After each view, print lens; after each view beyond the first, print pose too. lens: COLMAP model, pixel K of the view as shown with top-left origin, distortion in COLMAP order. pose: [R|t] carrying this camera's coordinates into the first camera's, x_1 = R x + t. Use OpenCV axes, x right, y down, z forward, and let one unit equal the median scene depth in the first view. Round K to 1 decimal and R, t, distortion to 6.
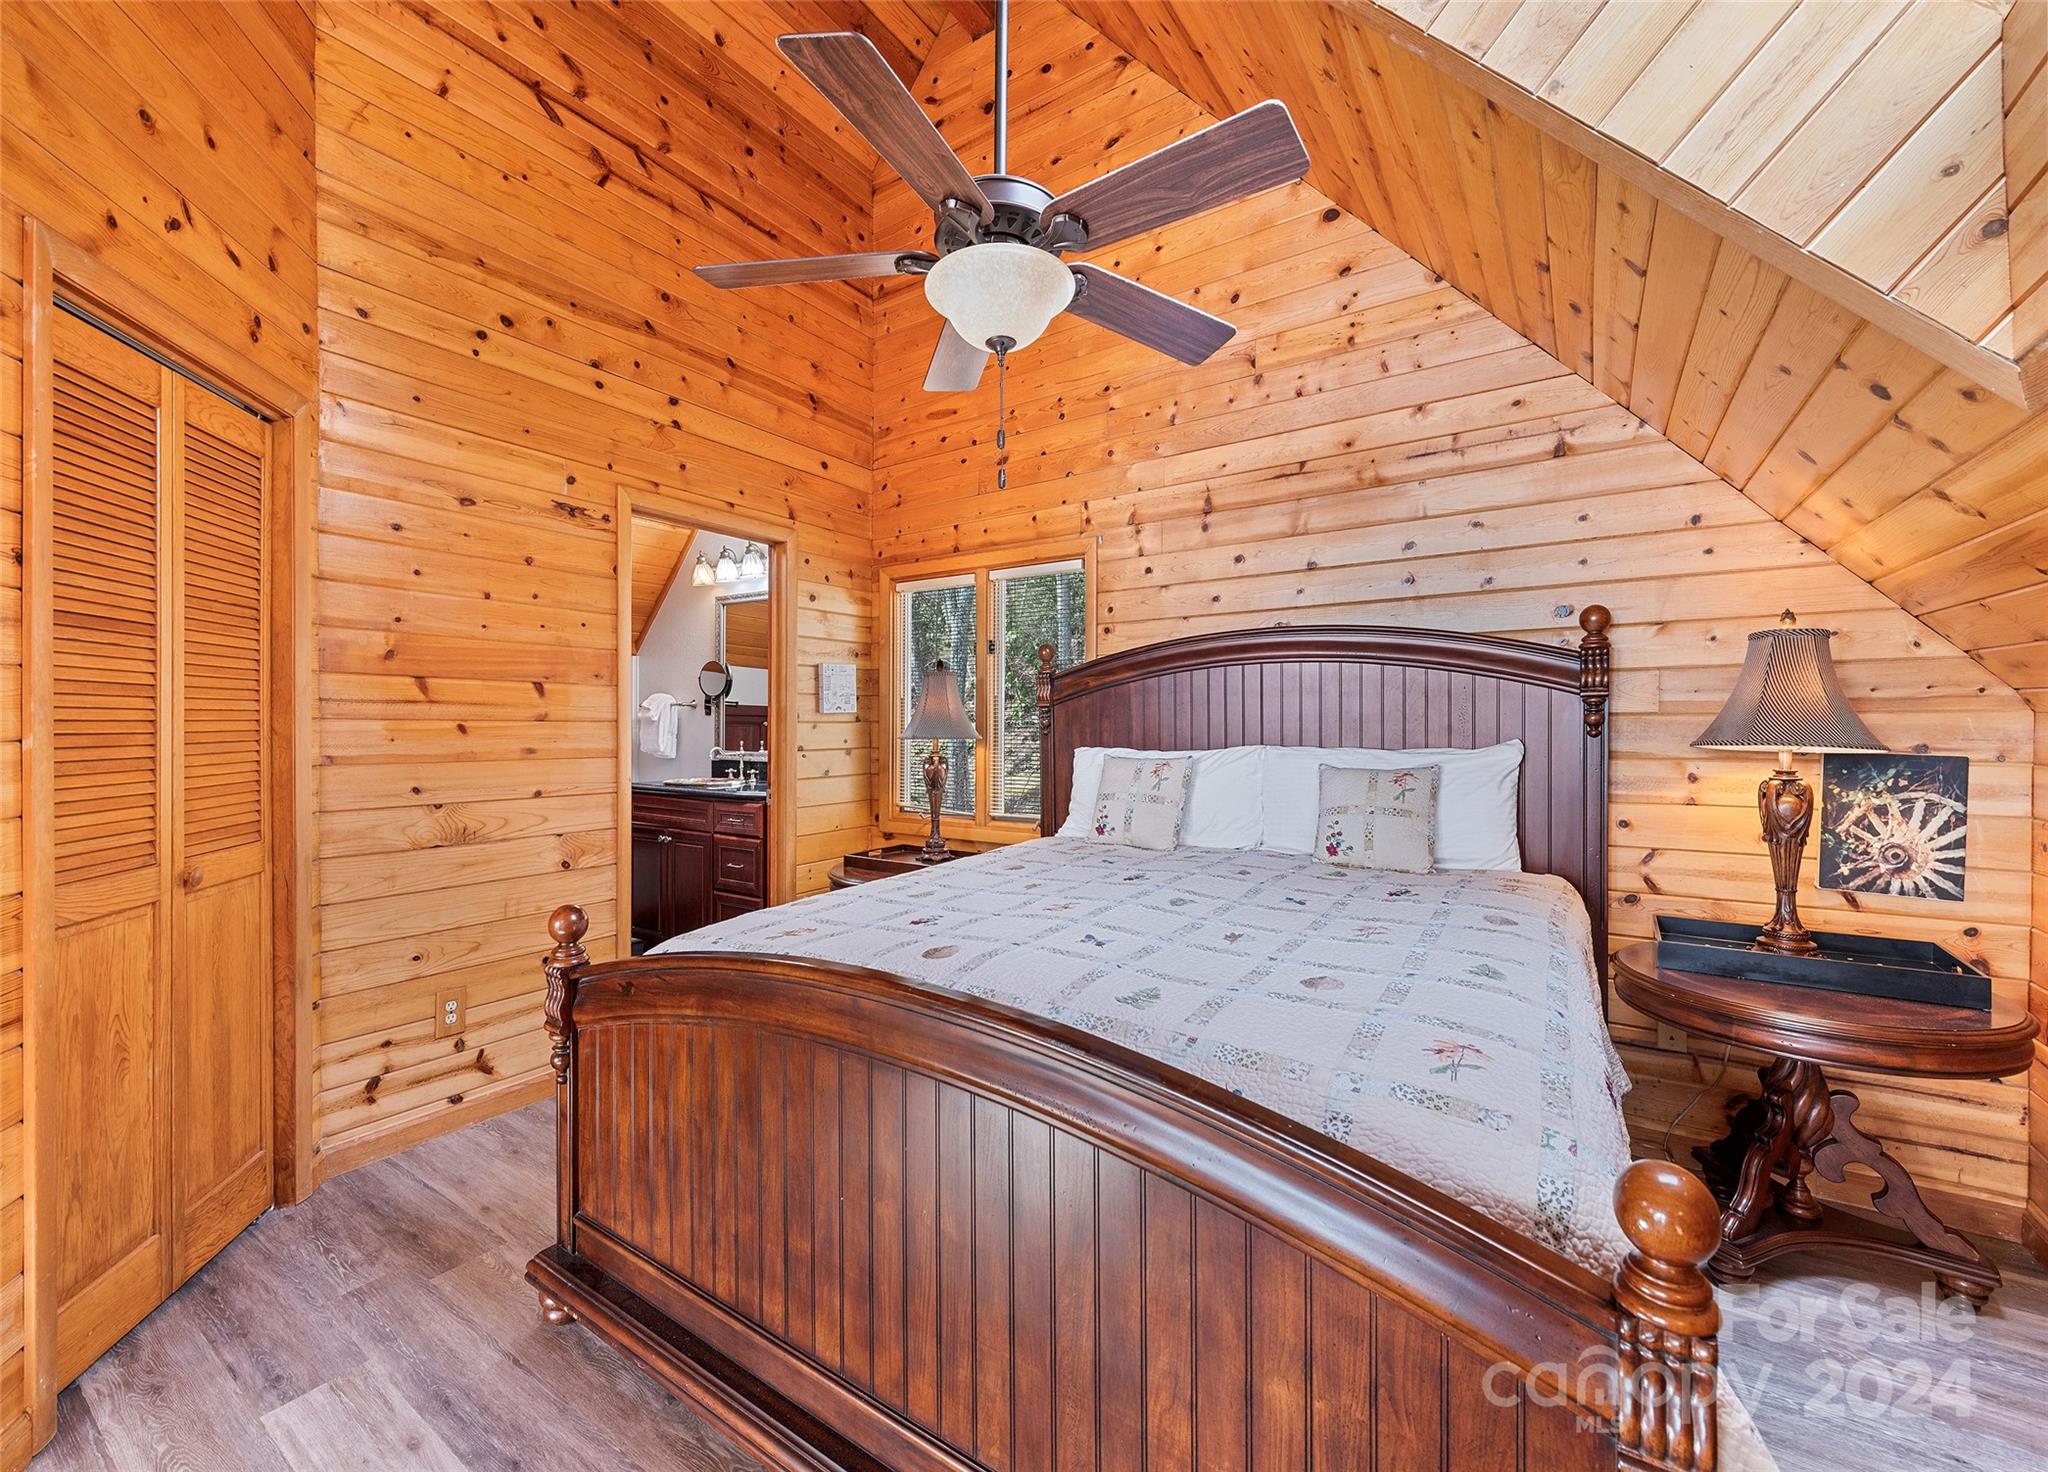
lens RADIAL K [[810.7, 0, 1022.3], [0, 810.7, 739.3], [0, 0, 1]] dist [0.001964, -0.000602]
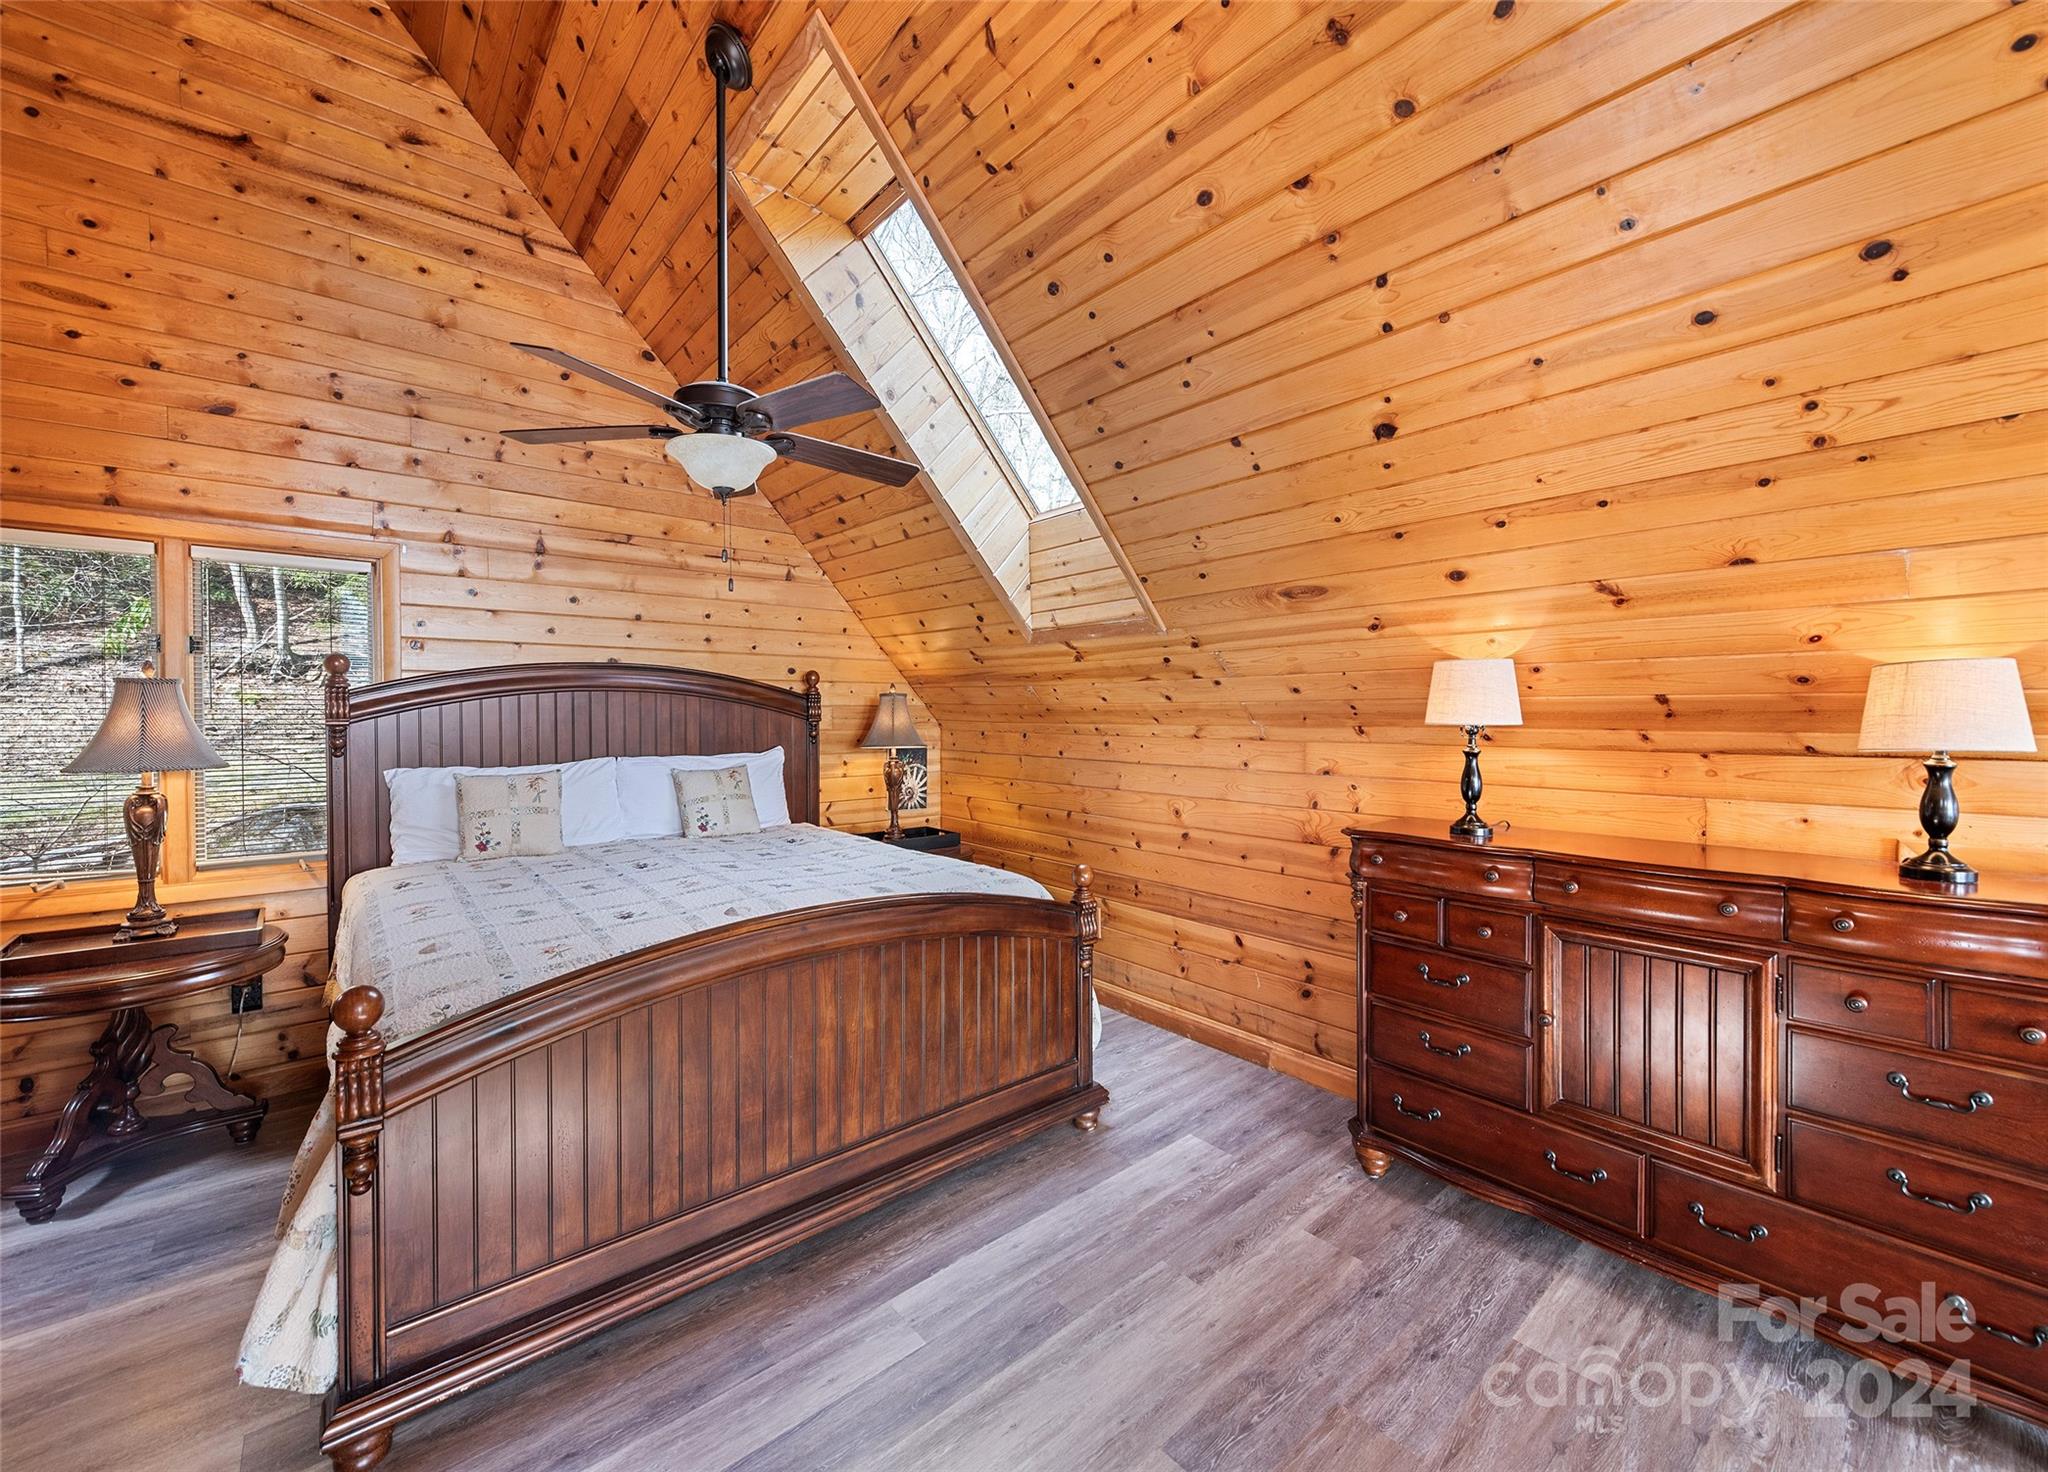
lens RADIAL K [[797.3, 0, 1030.0], [0, 797.3, 731.3], [0, 0, 1]] dist [0.007486, -0.001960]
pose [[0.266128, -0.018446, 0.963761, -0.885956], [0.017922, 0.999739, 0.014185, -0.047234], [-0.963771, 0.013497, 0.266389, 0.068762]]
